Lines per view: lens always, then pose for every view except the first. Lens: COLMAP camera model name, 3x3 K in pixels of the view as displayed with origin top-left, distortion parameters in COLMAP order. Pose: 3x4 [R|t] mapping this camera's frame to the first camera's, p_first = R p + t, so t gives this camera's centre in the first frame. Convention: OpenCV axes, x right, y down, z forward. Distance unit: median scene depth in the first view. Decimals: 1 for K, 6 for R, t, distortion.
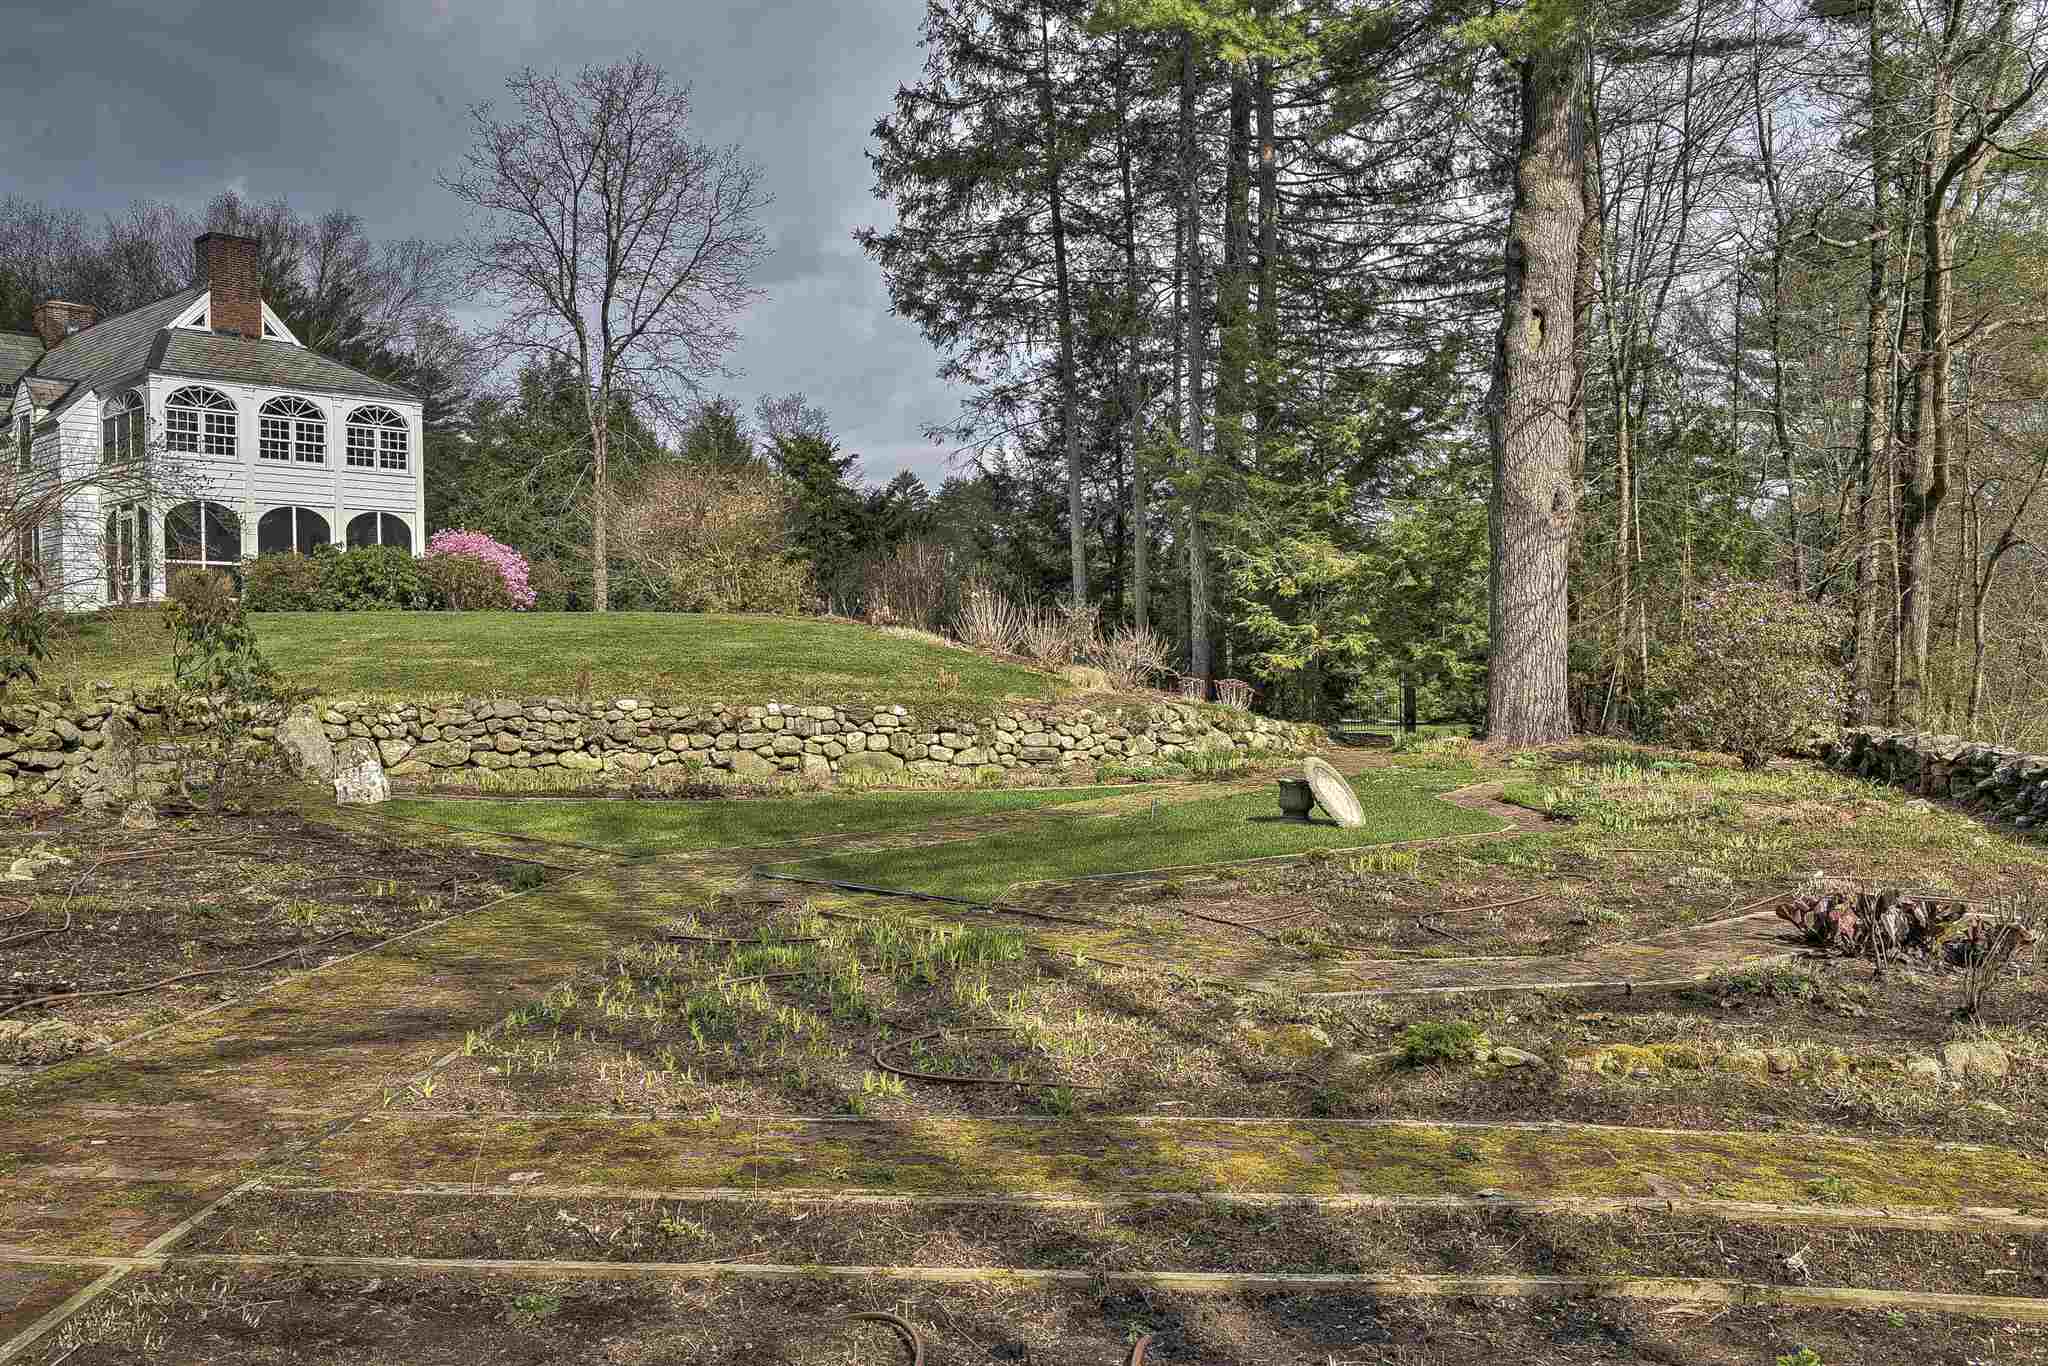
lens RADIAL K [[1889.7, 0, 1024.0], [0, 1889.7, 680.2], [0, 0, 1]] dist [0.000333, 0.000000]
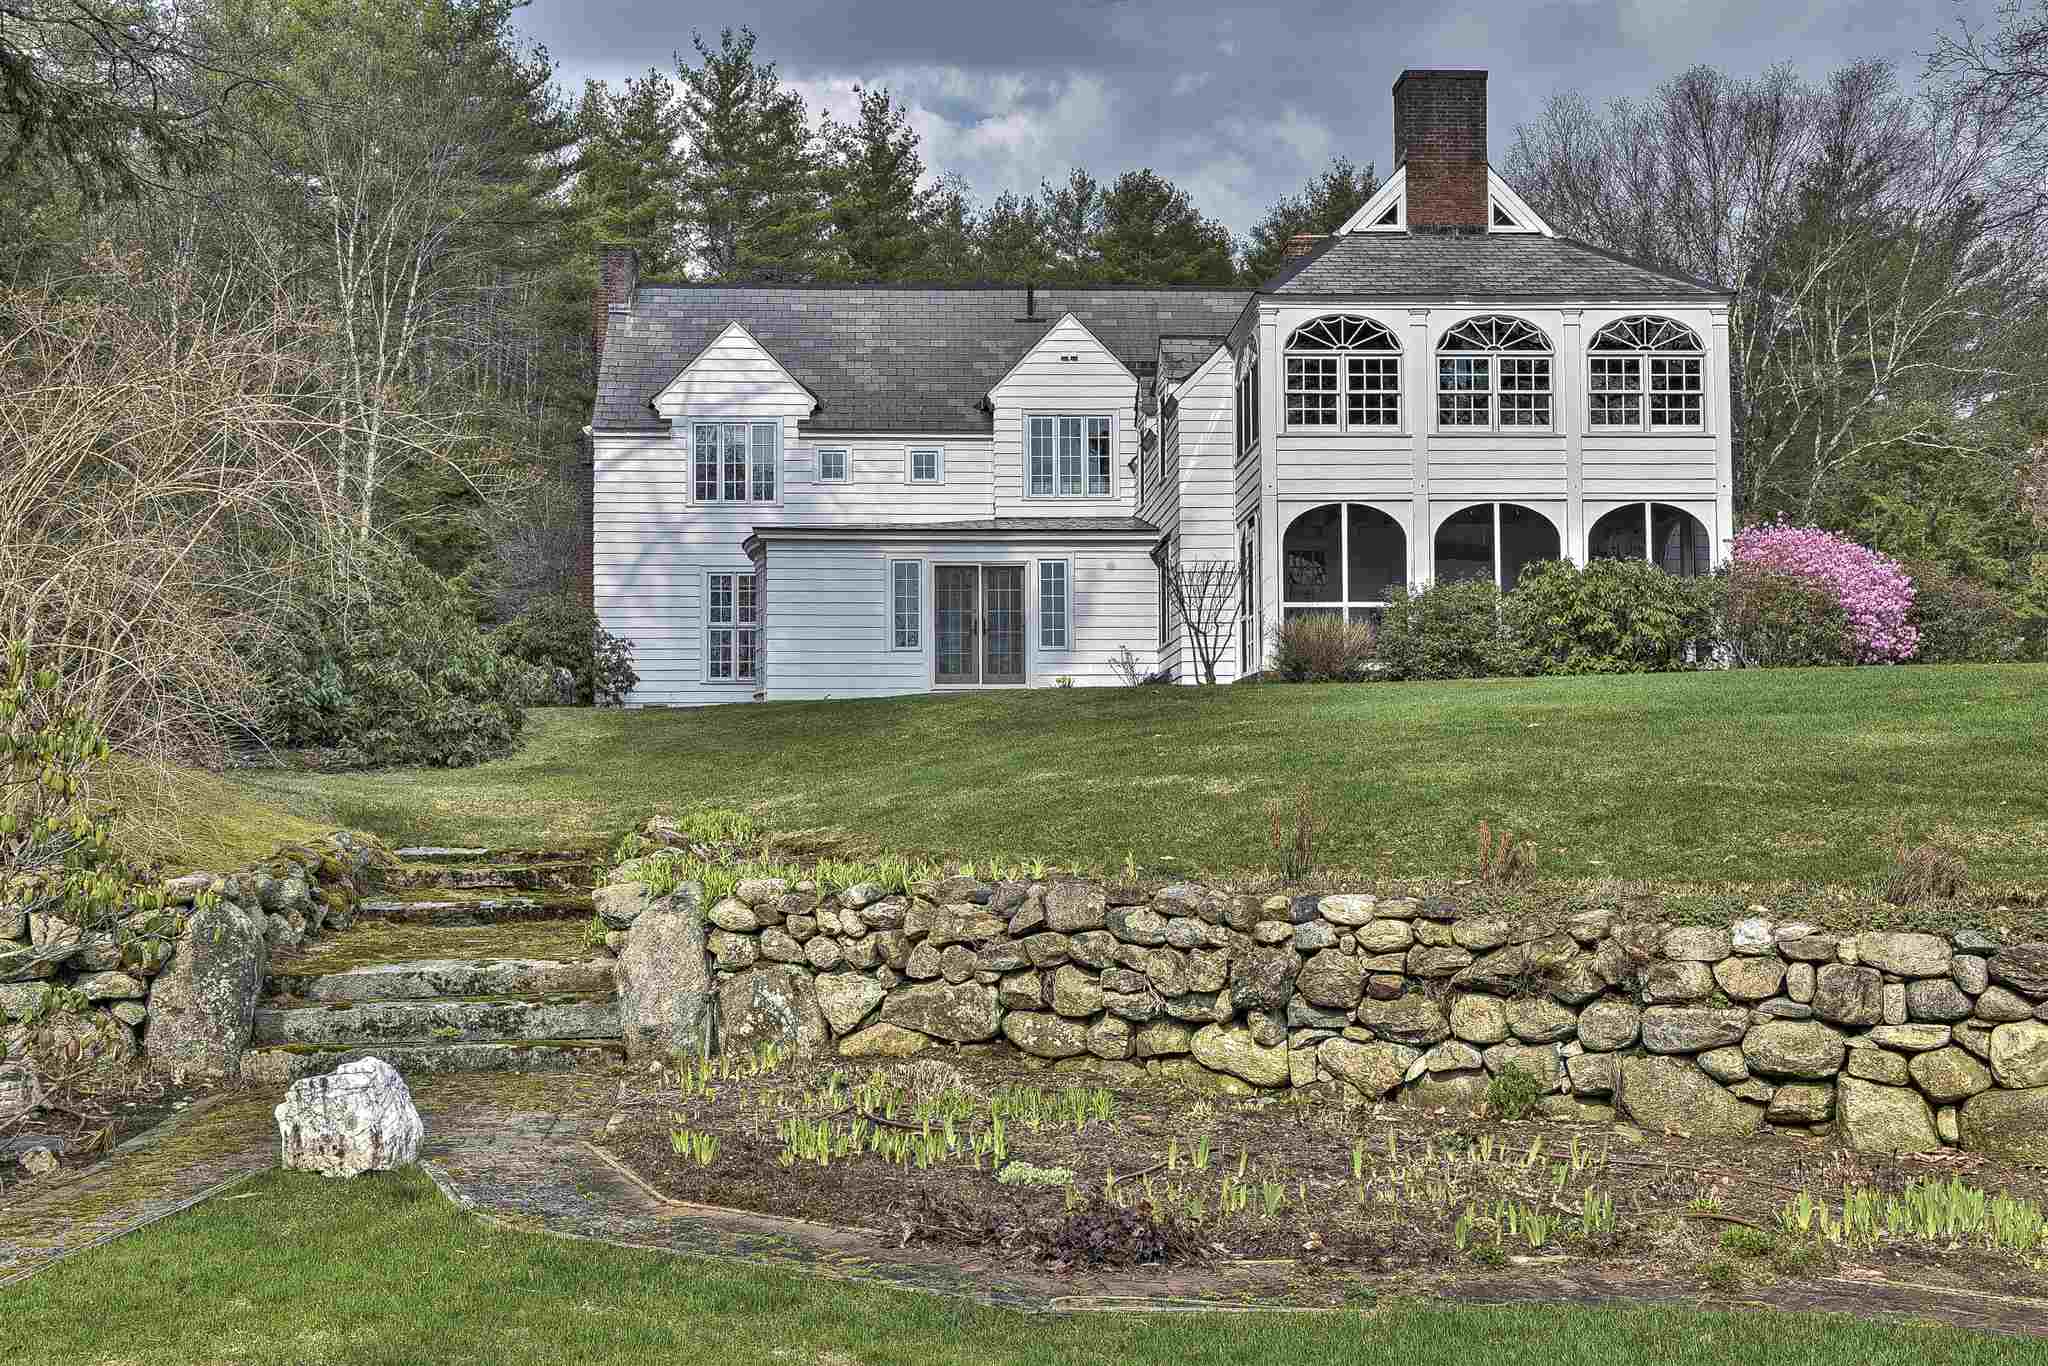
lens RADIAL K [[2492.7, 0, 1024.0], [0, 2492.7, 686.0], [0, 0, 1]] dist [0.034883, 0.000000]
pose [[0.715156, -0.022401, -0.698606, 0.082198], [-0.003380, 0.999364, -0.035504, -0.012344], [0.698957, 0.027752, 0.714625, 0.595740]]
